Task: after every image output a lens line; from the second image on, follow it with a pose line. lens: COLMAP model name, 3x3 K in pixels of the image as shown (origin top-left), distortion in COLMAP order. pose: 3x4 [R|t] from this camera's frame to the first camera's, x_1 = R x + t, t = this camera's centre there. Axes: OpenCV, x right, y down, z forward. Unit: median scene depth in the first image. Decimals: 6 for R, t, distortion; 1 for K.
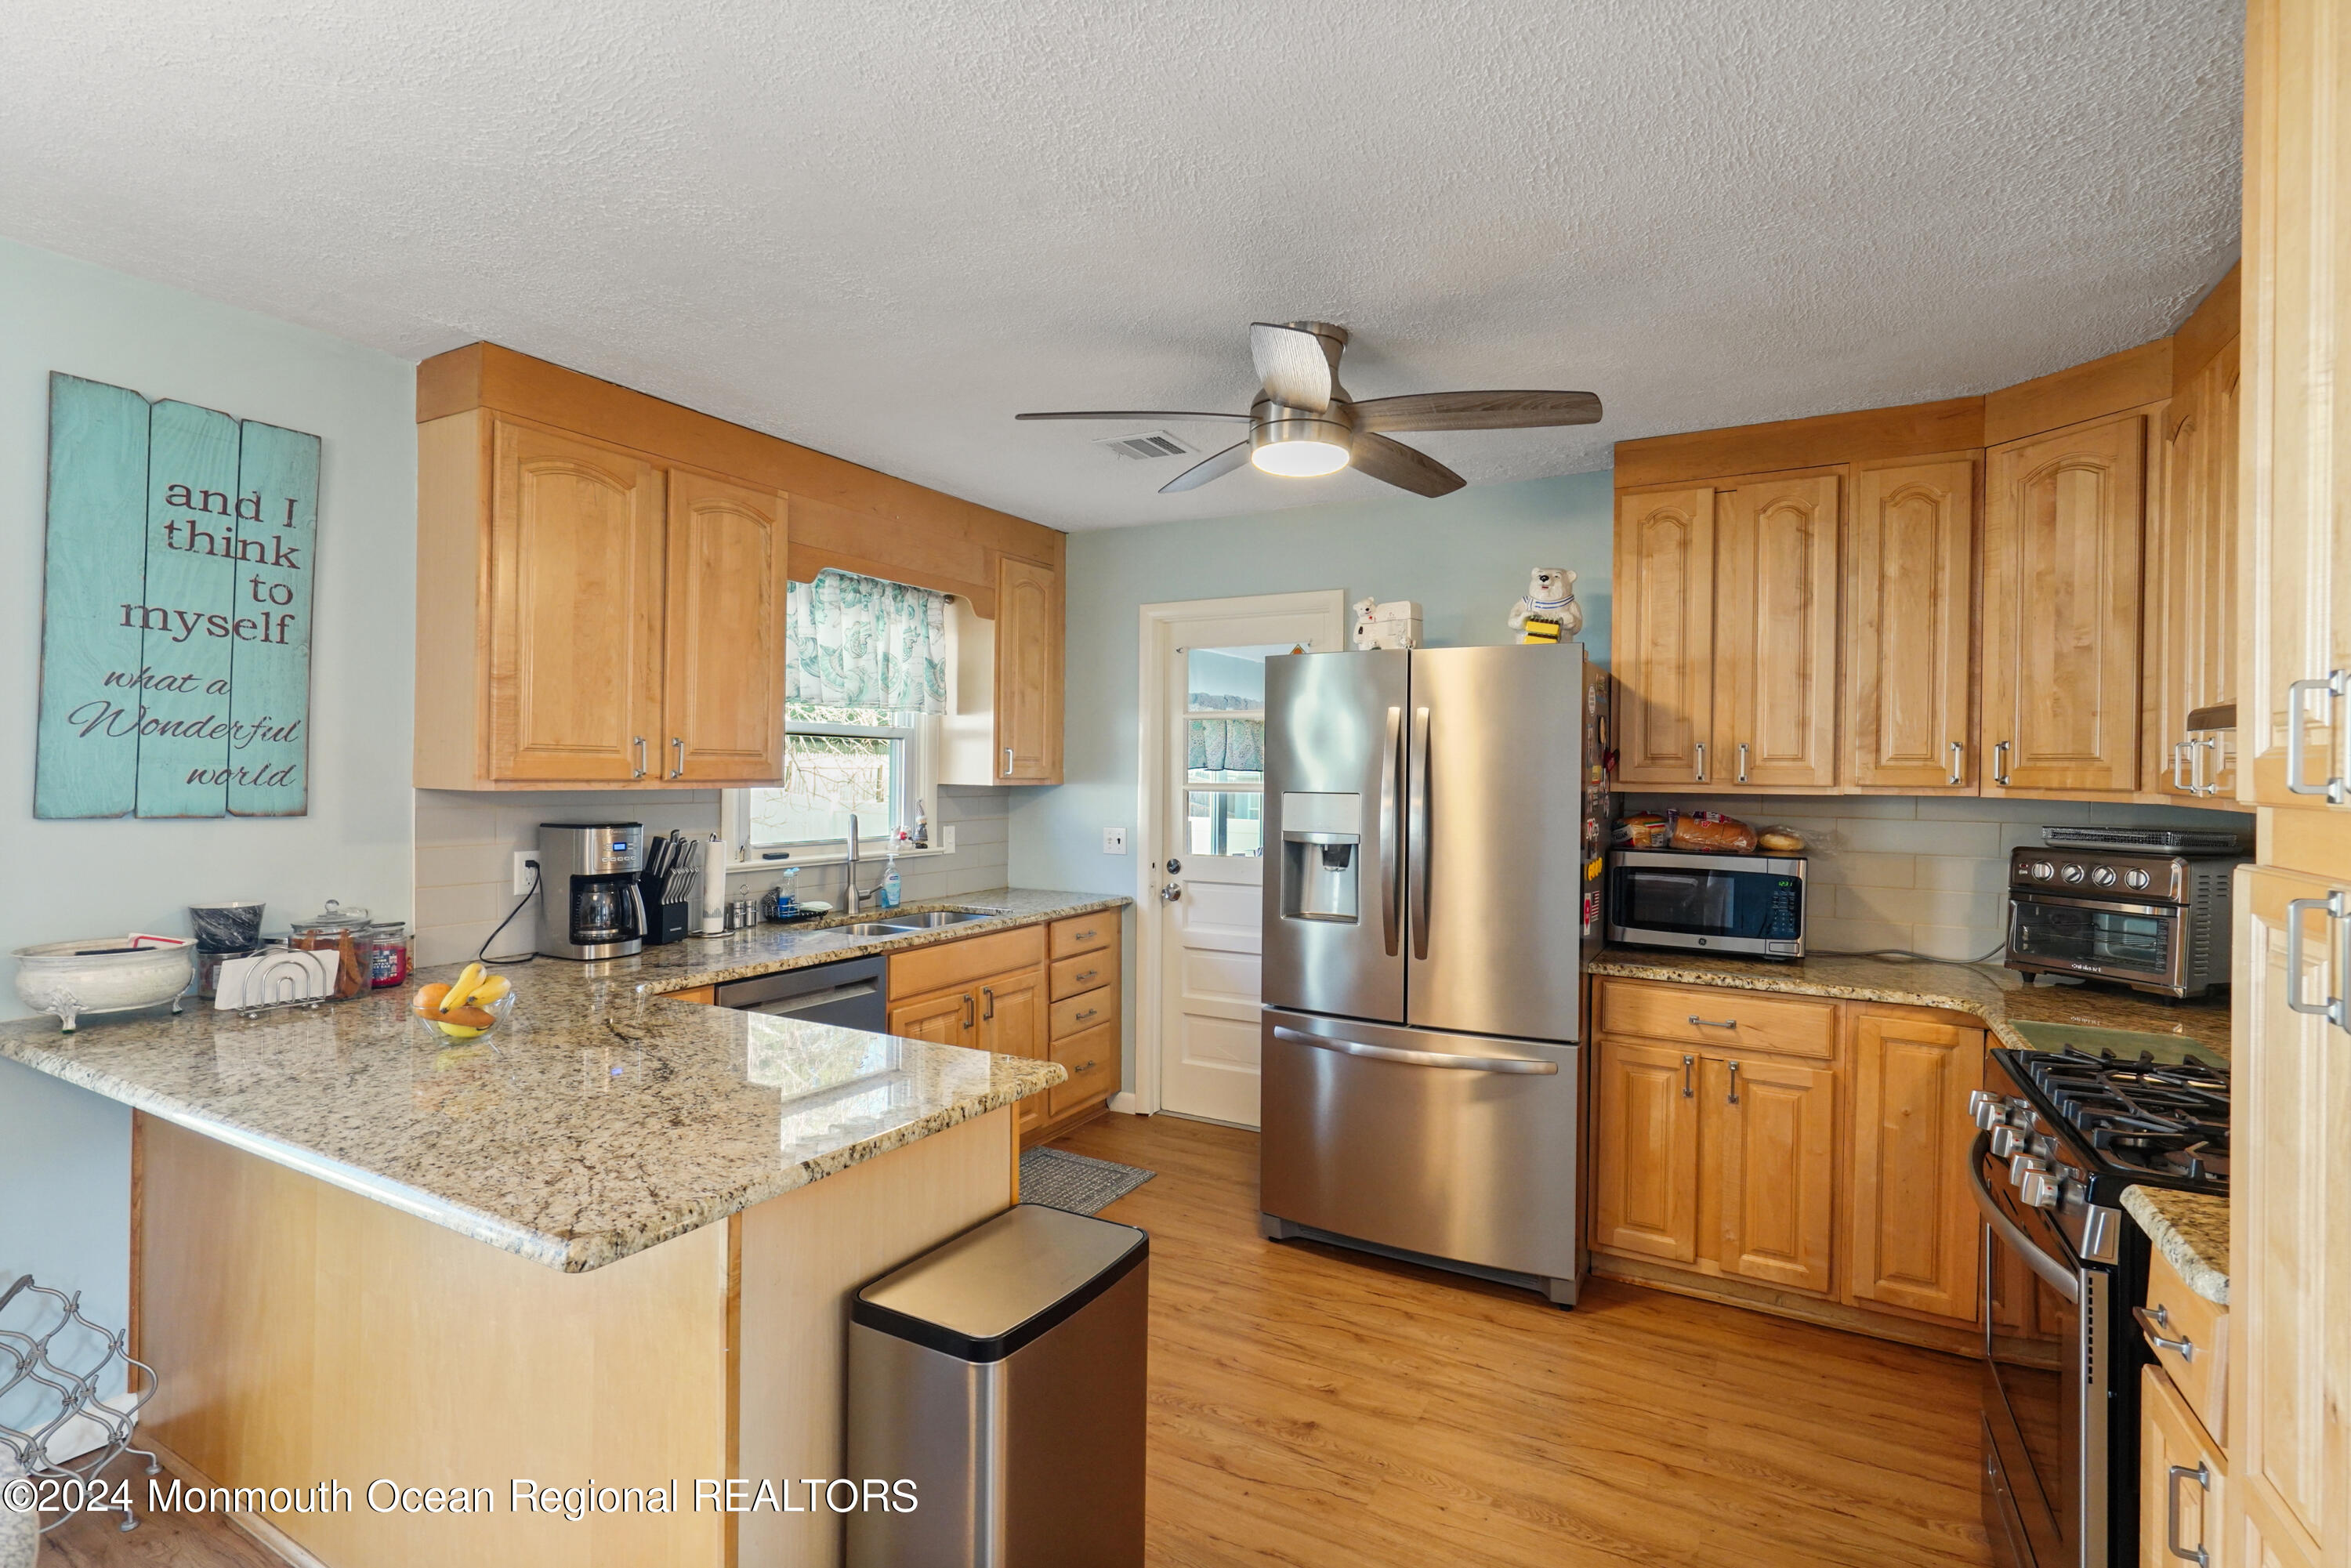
lens RADIAL K [[1111.7, 0, 1179.4], [0, 1111.7, 780.7], [0, 0, 1]] dist [-0.010550, 0.005059]
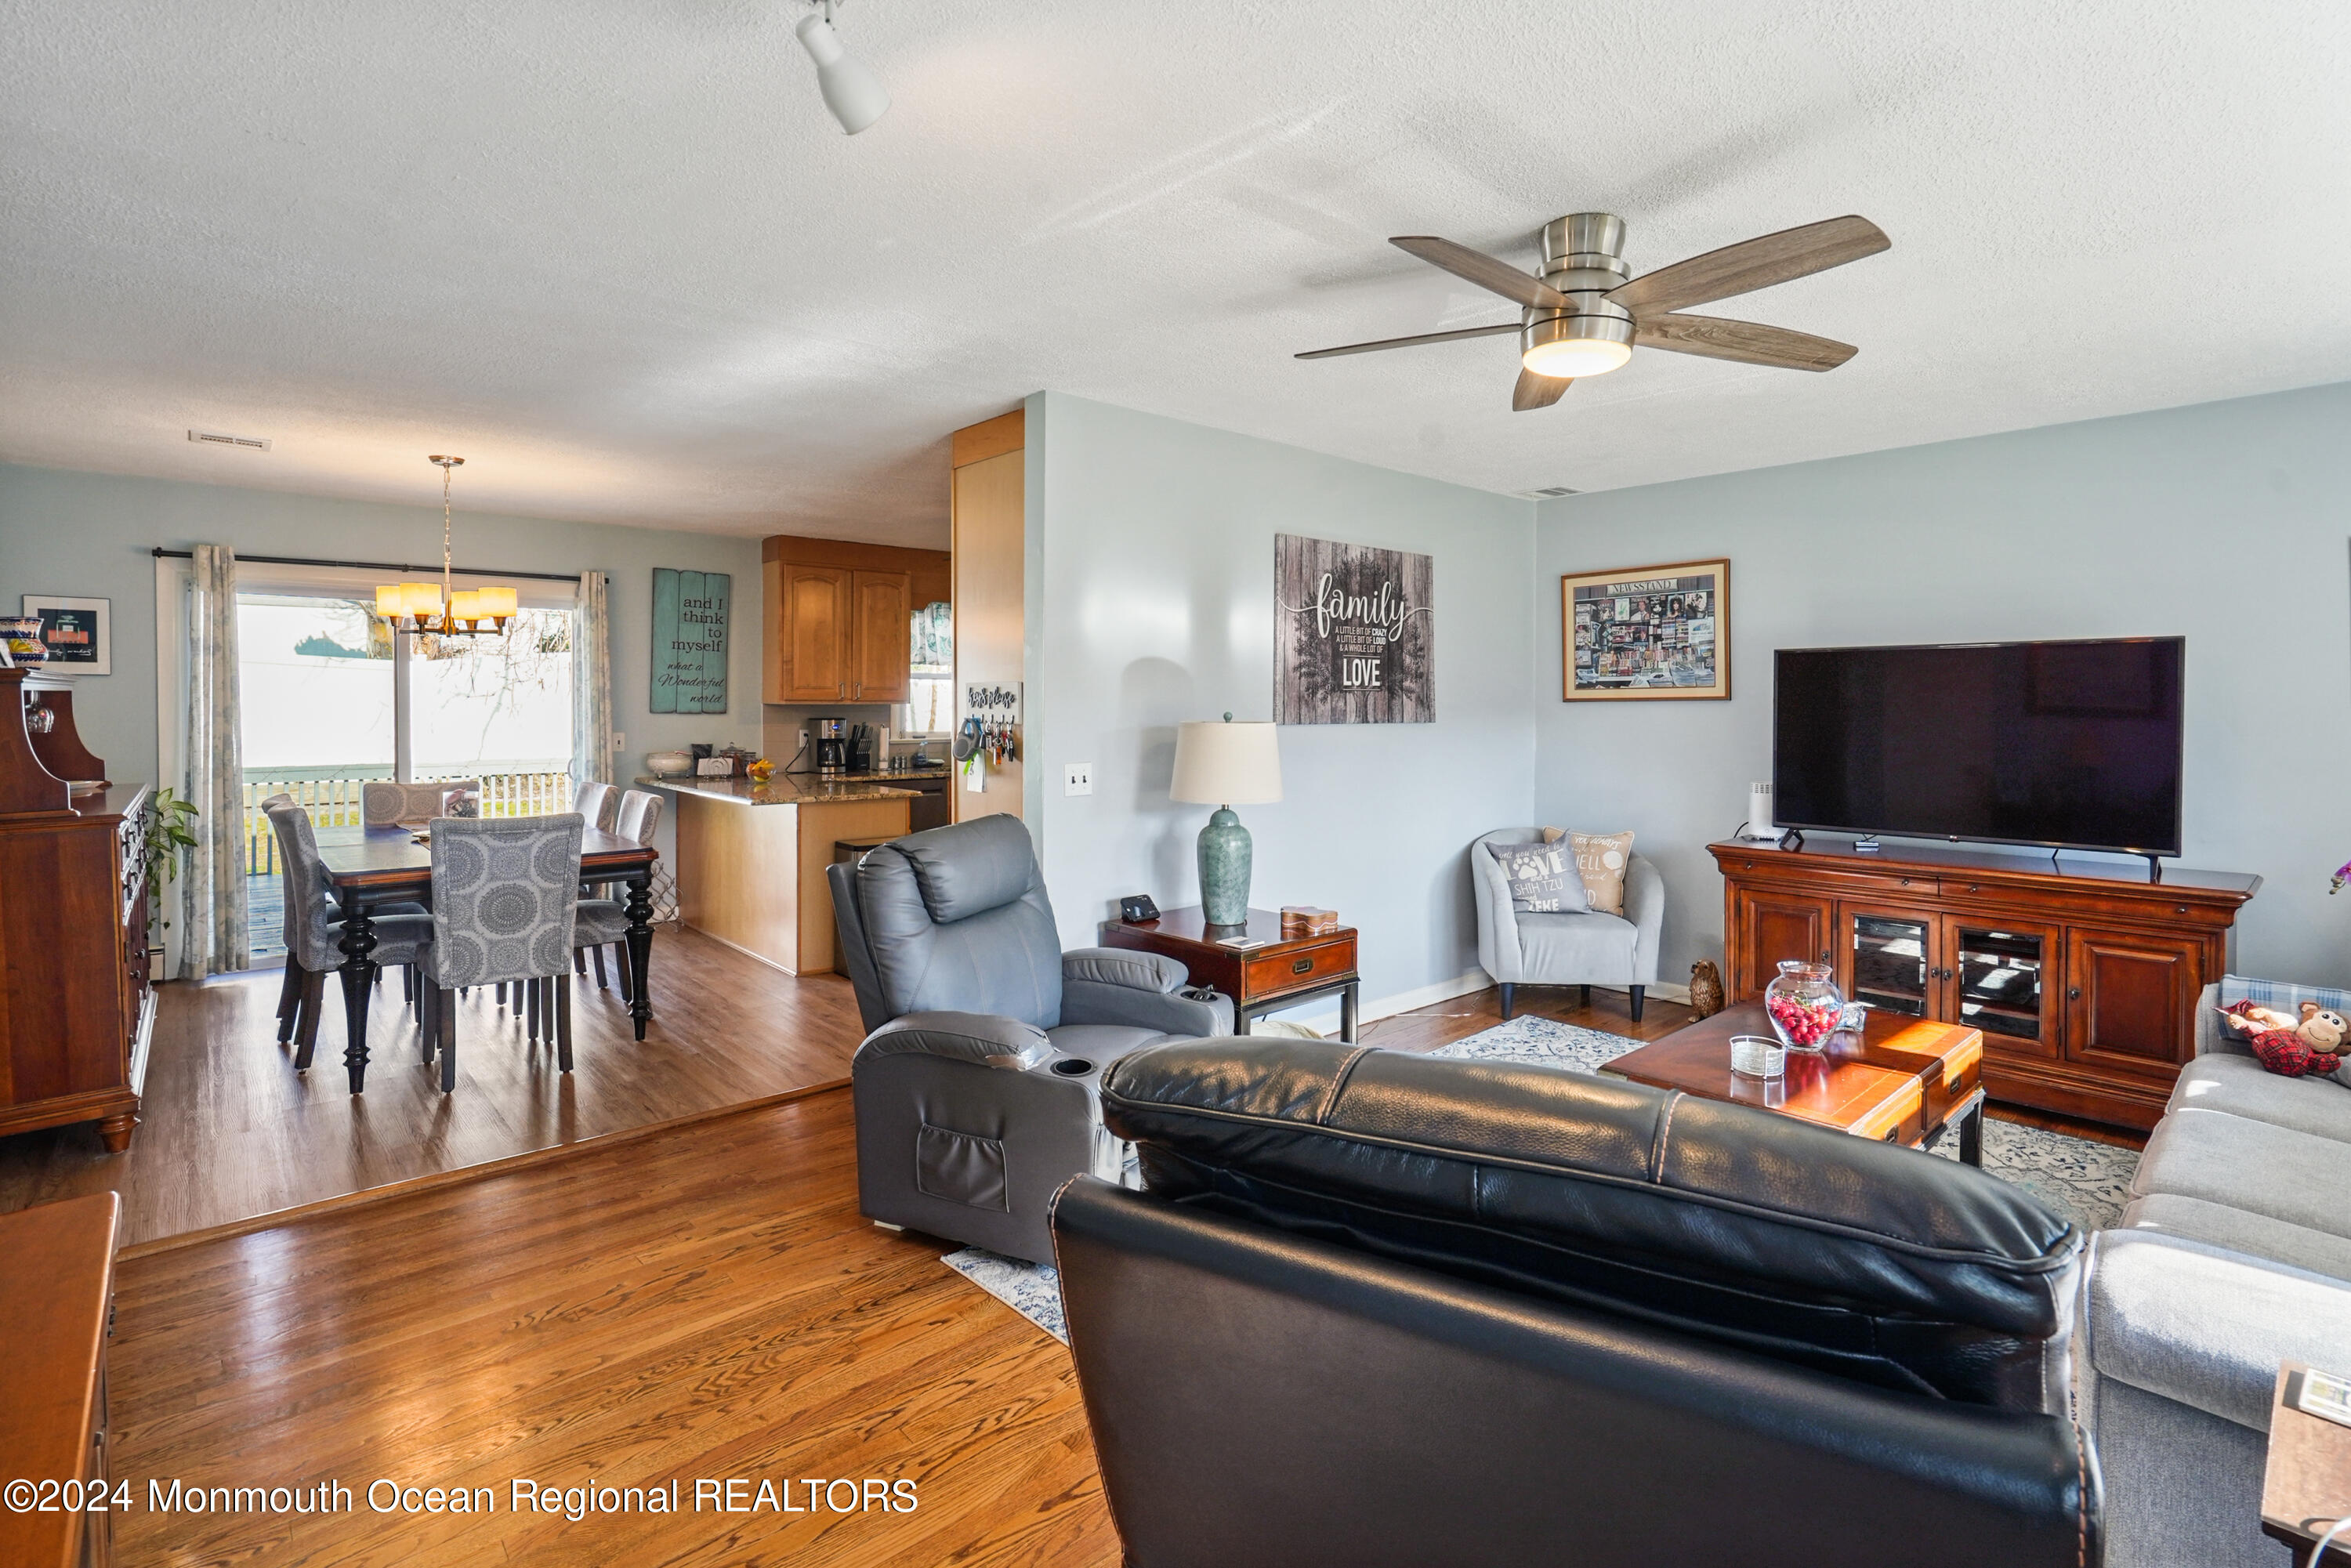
lens RADIAL K [[1111.7, 0, 1187.6], [0, 1111.7, 721.7], [0, 0, 1]] dist [-0.010550, 0.005059]
pose [[0.946139, 0.000857, -0.323759, 1.131003], [0.002366, 0.999951, 0.009564, 0.027187], [0.323751, -0.009815, 0.946091, -1.178339]]
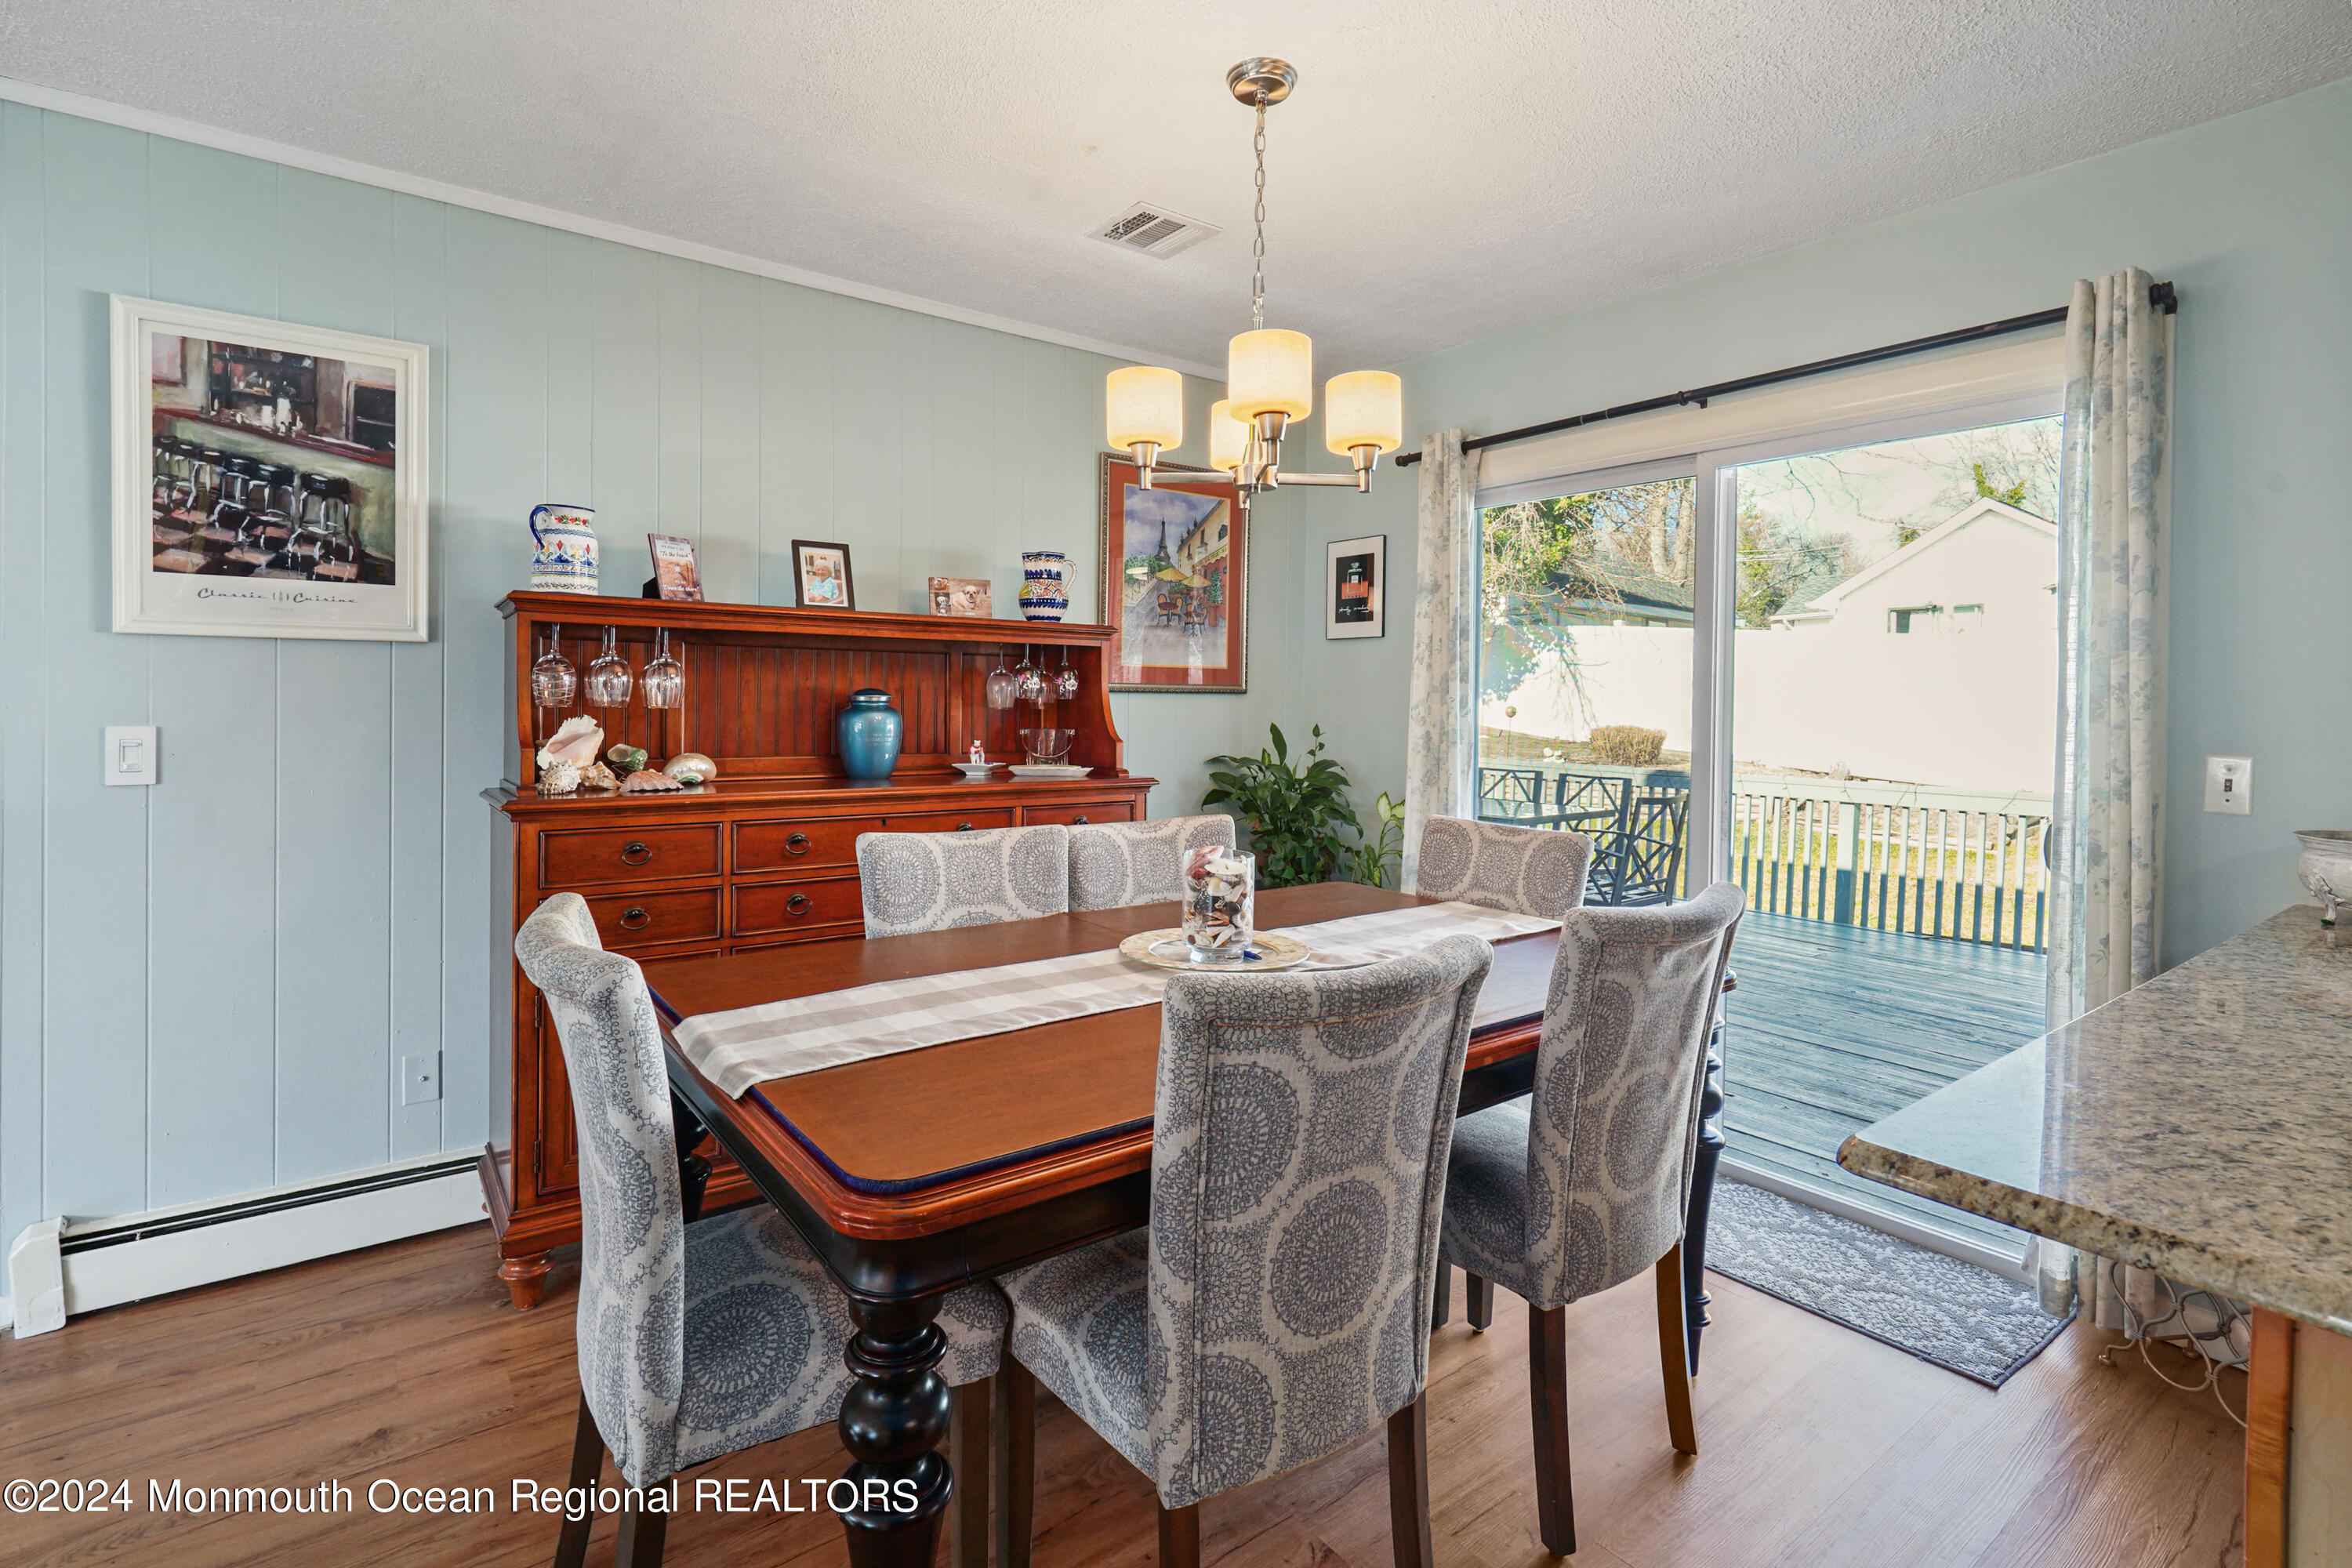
lens RADIAL K [[1112.2, 0, 1176.6], [0, 1112.2, 708.2], [0, 0, 1]] dist [-0.010550, 0.005059]
pose [[-0.404354, -0.007648, -0.914571, 0.162573], [-0.025617, 0.999667, 0.002966, 0.055304], [0.914244, 0.024628, -0.404415, 0.380174]]
